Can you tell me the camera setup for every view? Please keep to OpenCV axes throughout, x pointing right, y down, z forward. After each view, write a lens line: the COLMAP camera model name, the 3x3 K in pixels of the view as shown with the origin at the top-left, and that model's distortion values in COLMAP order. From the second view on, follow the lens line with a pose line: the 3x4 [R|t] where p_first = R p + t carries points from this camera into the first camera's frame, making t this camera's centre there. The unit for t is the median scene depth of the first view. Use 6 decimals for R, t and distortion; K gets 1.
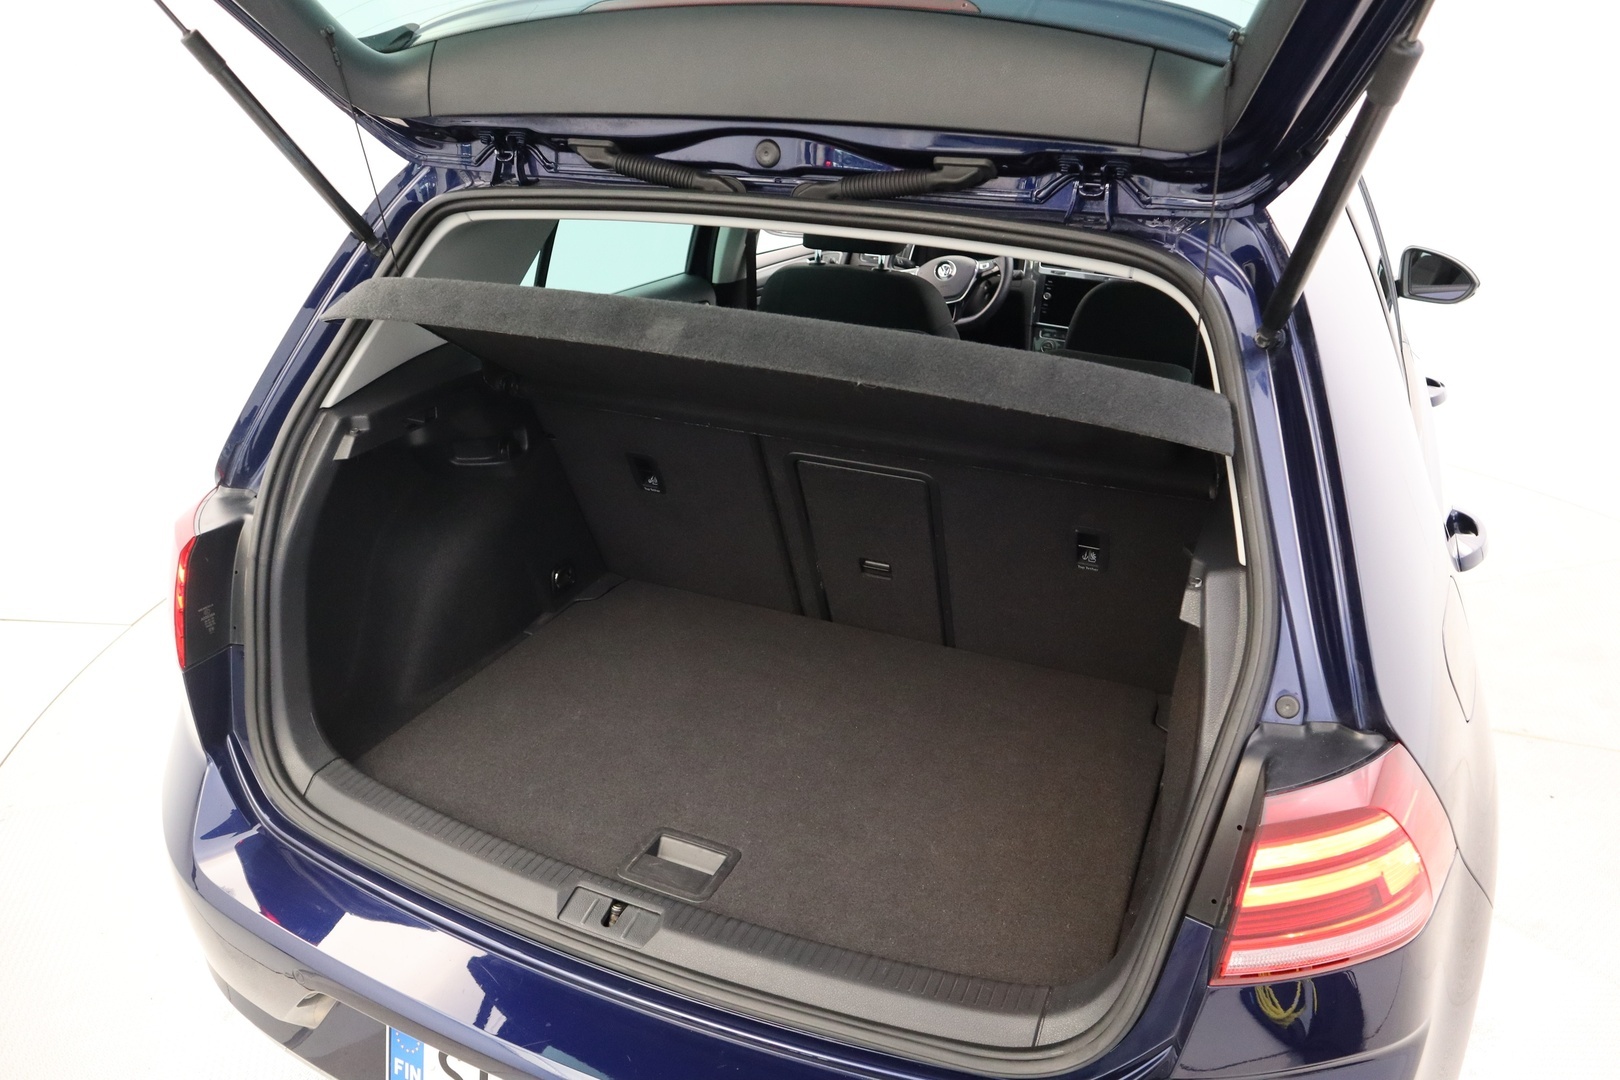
lens RADIAL K [[1183.3, 0, 809.8], [0, 1183.3, 509.7], [0, 0, 1]] dist [-0.063591, 0.005443]
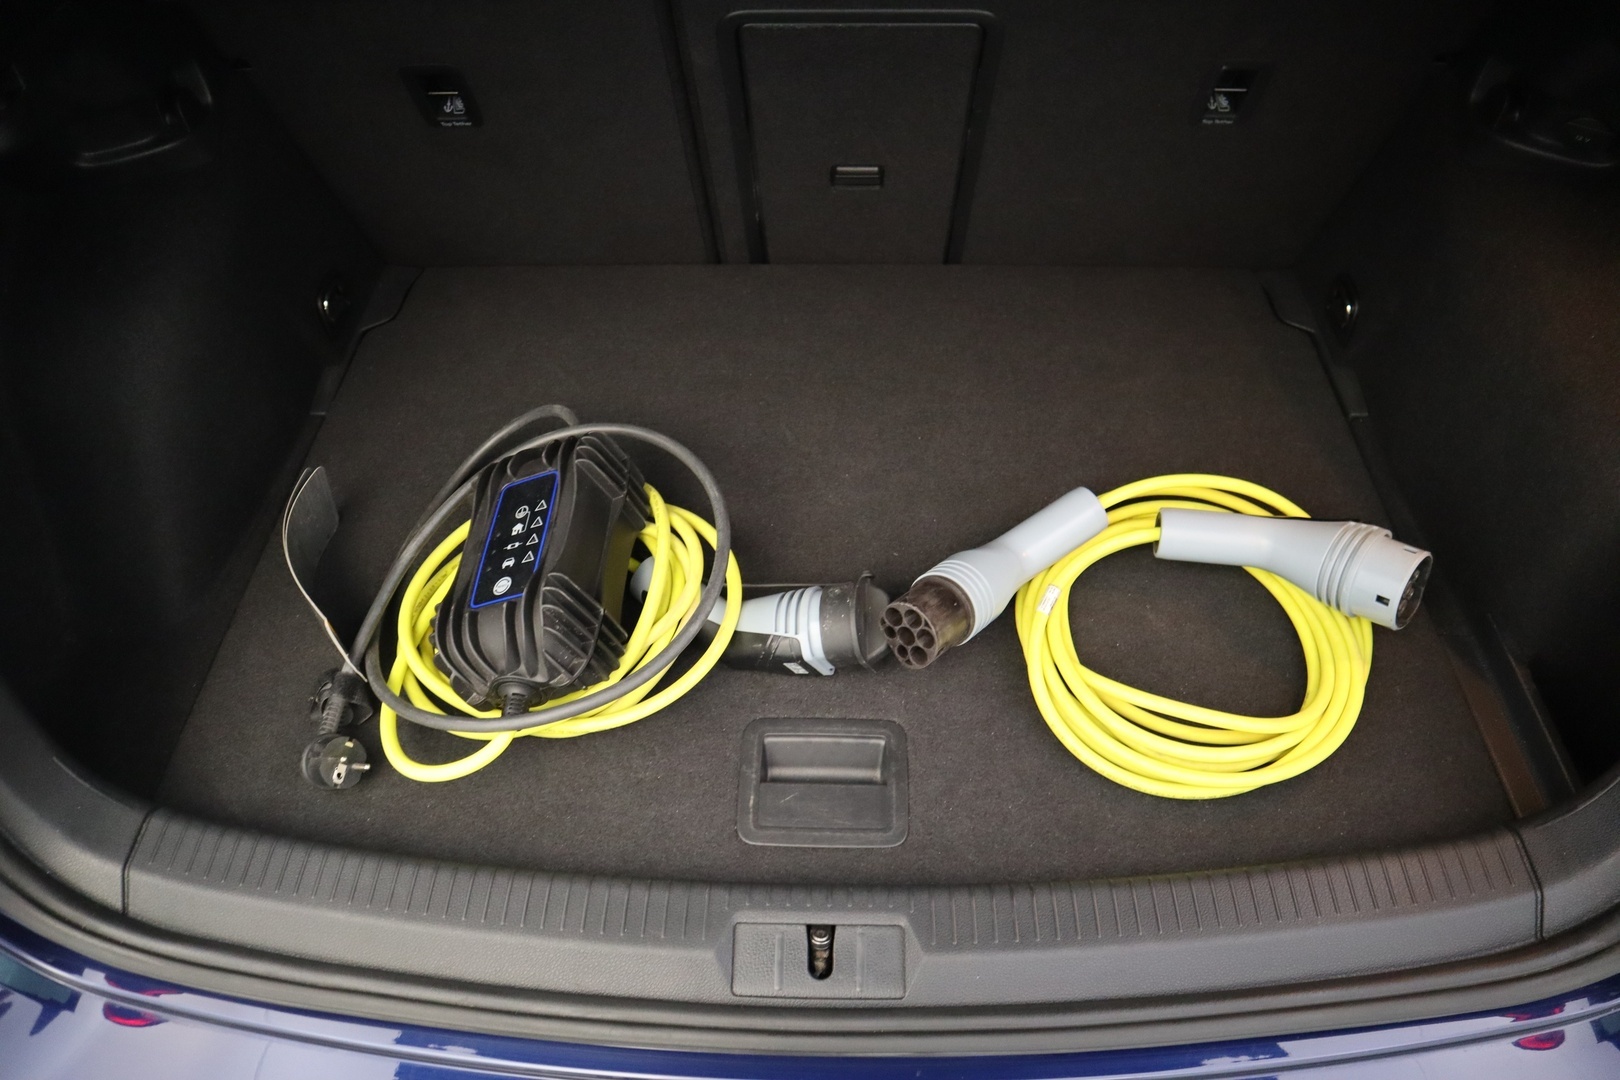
lens RADIAL K [[1183.3, 0, 809.8], [0, 1183.3, 509.7], [0, 0, 1]] dist [-0.063591, 0.005443]
pose [[0.925061, -0.292915, 0.241790, -0.177328], [0.167400, 0.885855, 0.432711, -0.071451], [-0.340938, -0.359808, 0.868504, 0.411000]]
